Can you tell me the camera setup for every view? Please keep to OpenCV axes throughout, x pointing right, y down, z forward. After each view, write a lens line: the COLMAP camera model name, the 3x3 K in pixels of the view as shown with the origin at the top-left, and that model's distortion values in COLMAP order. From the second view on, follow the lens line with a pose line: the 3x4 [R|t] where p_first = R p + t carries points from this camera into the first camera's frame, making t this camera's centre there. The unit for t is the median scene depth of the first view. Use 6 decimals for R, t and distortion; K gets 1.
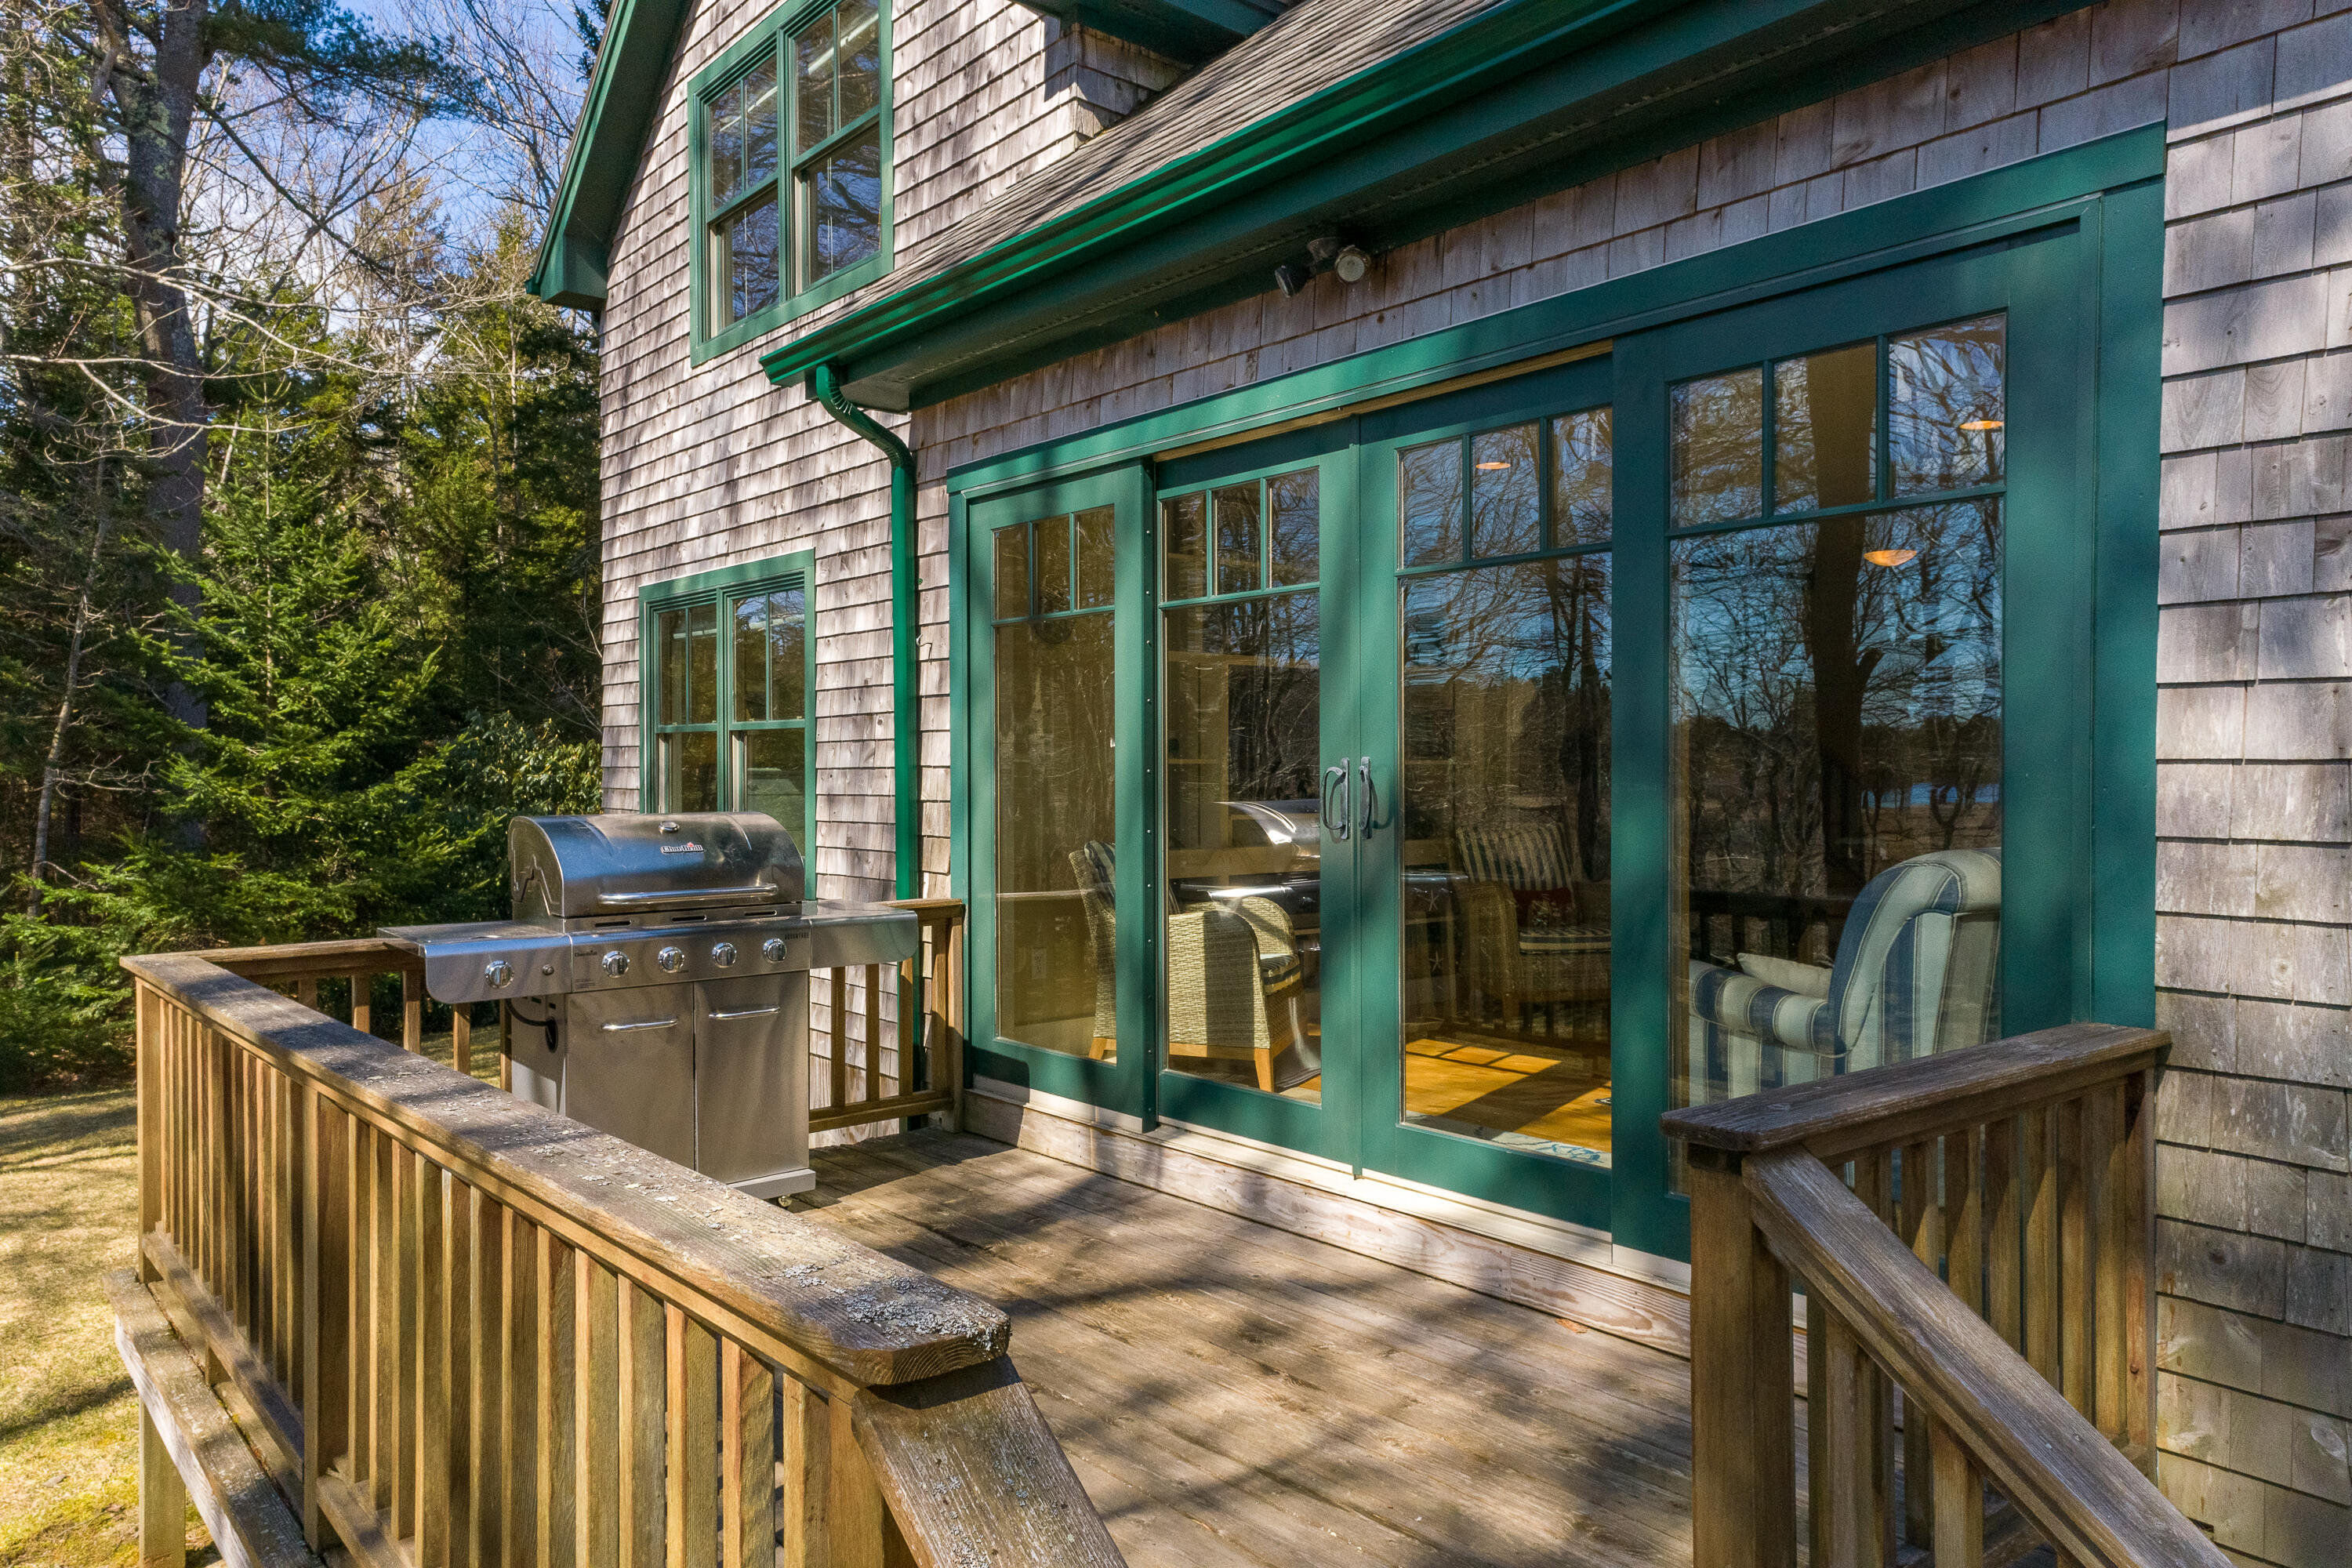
lens RADIAL K [[1612.1, 0, 1182.1], [0, 1612.1, 782.9], [0, 0, 1]] dist [0.001949, 0.000173]
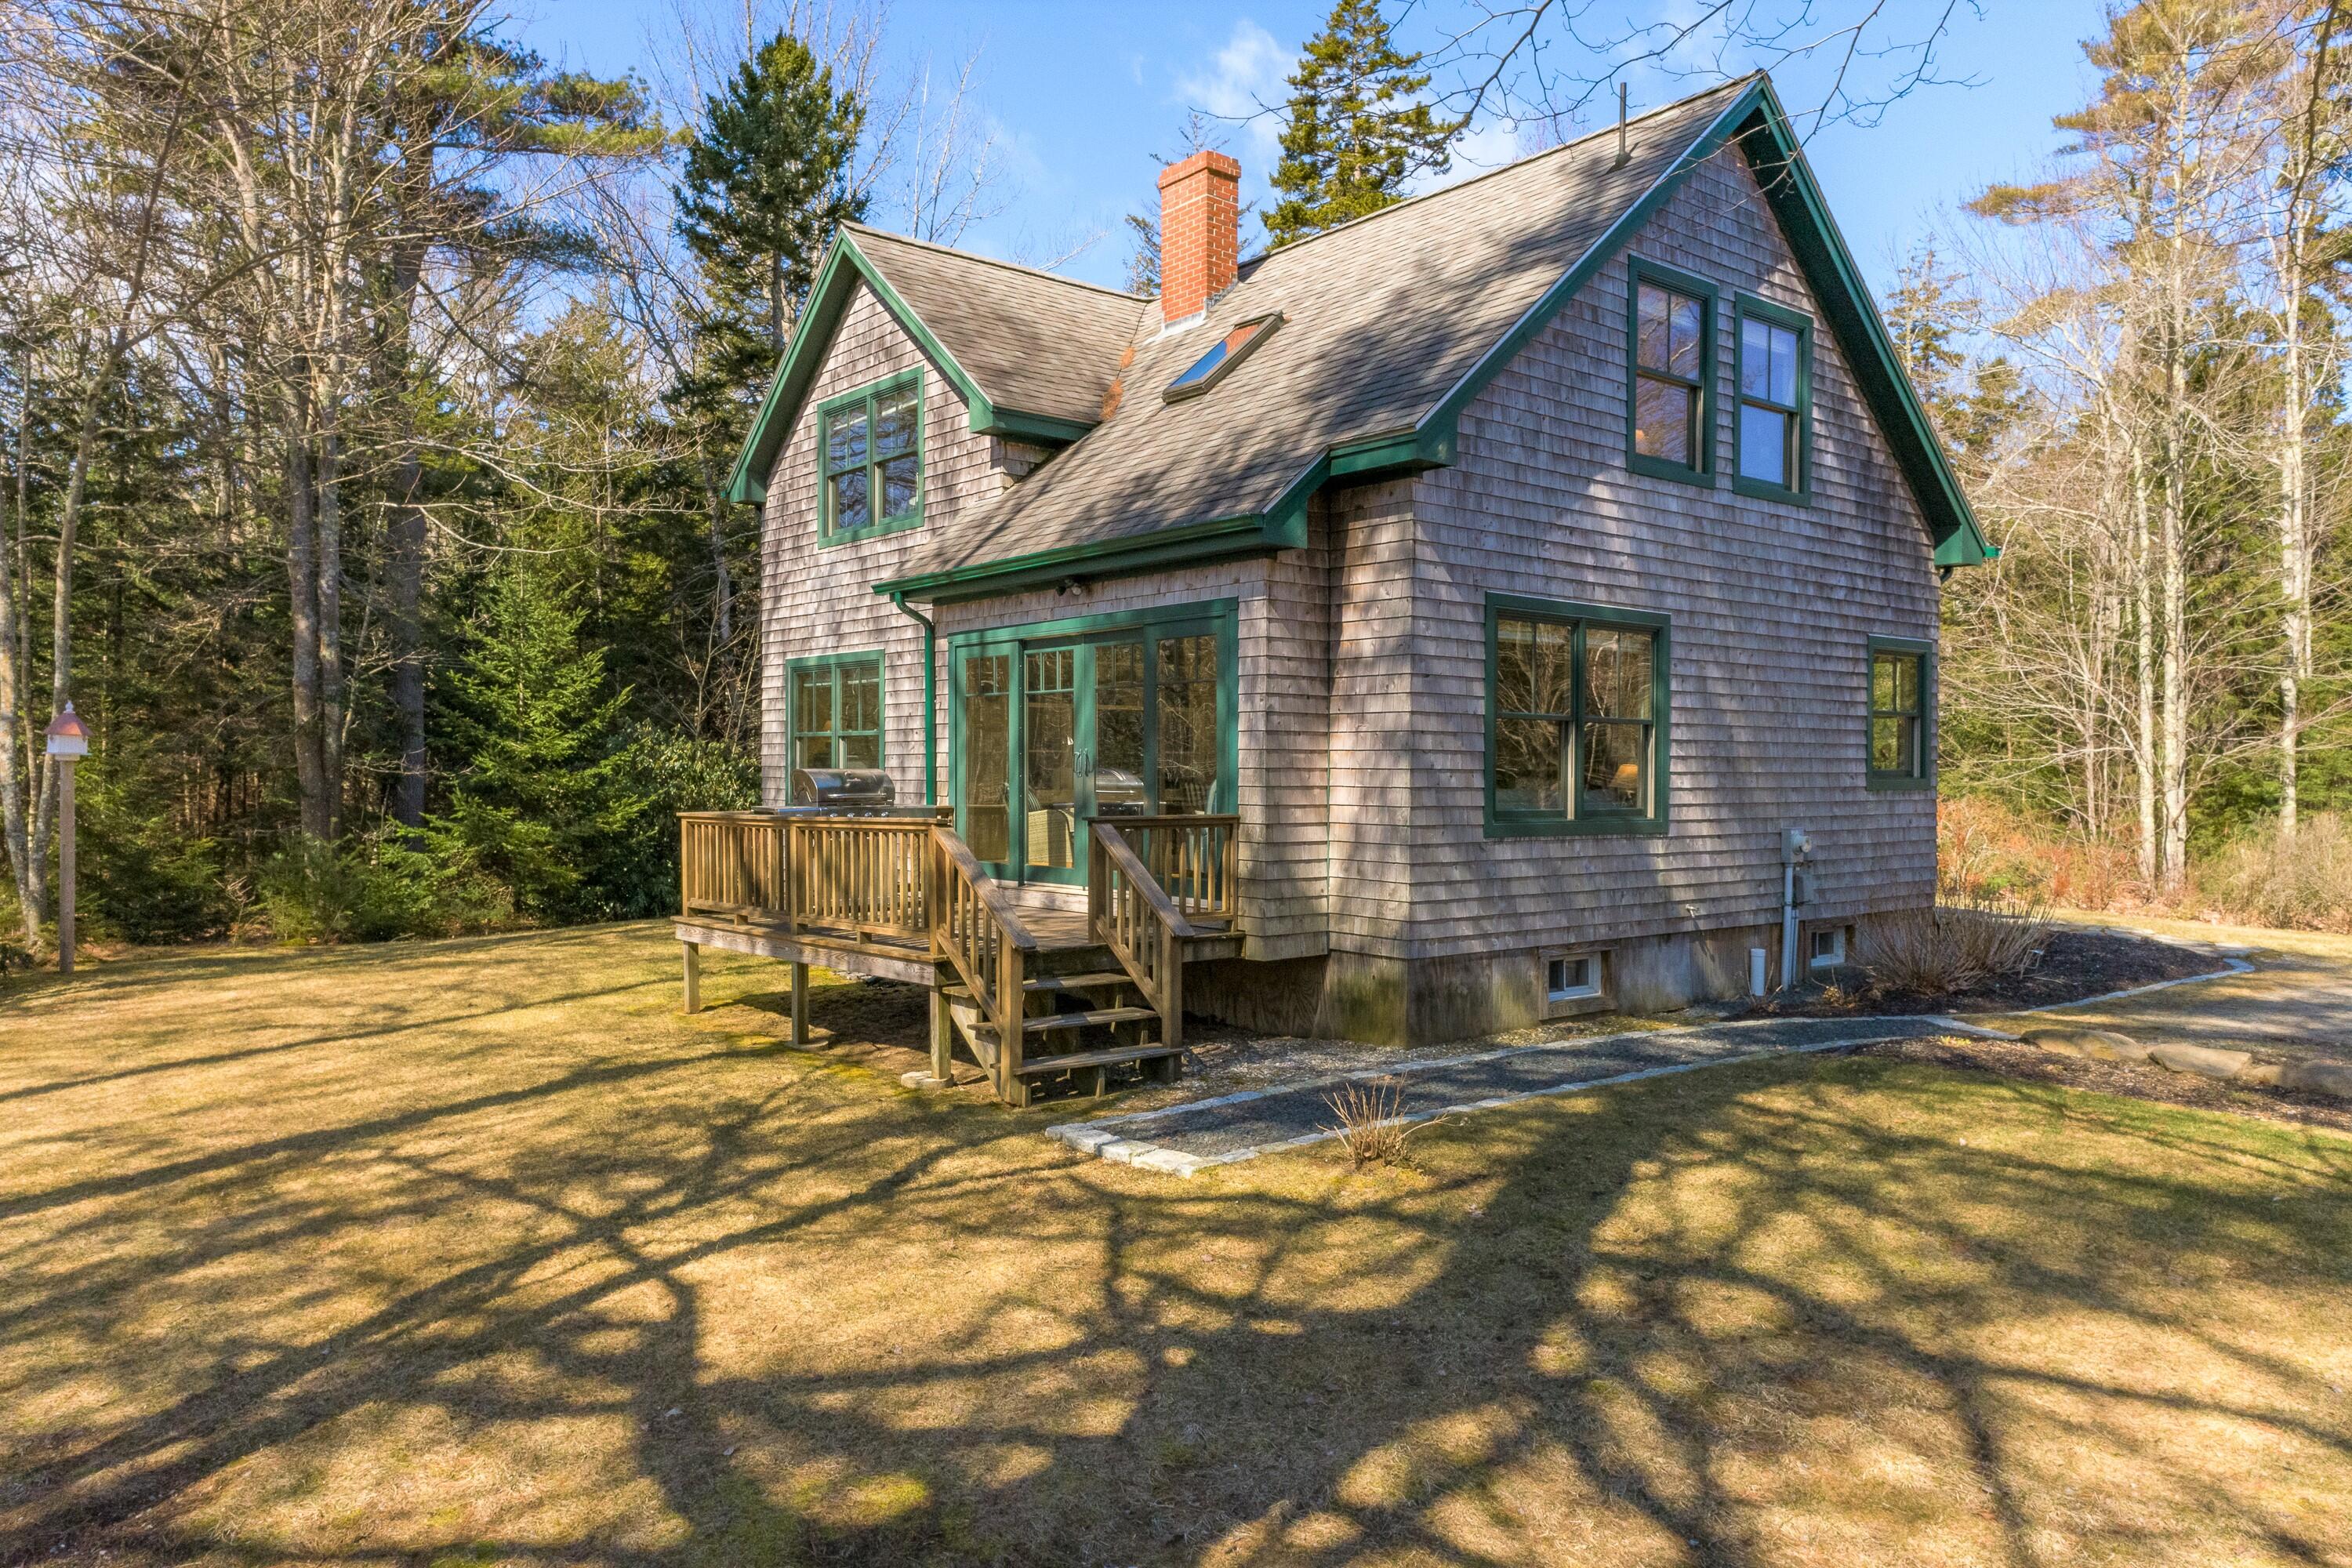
lens RADIAL K [[1614.5, 0, 1170.7], [0, 1614.5, 784.9], [0, 0, 1]] dist [0.001195, -0.000042]
pose [[0.999921, 0.005696, -0.011191, 0.160974], [-0.005686, 0.999983, 0.000922, 0.025046], [0.011196, -0.000859, 0.999937, -1.050250]]
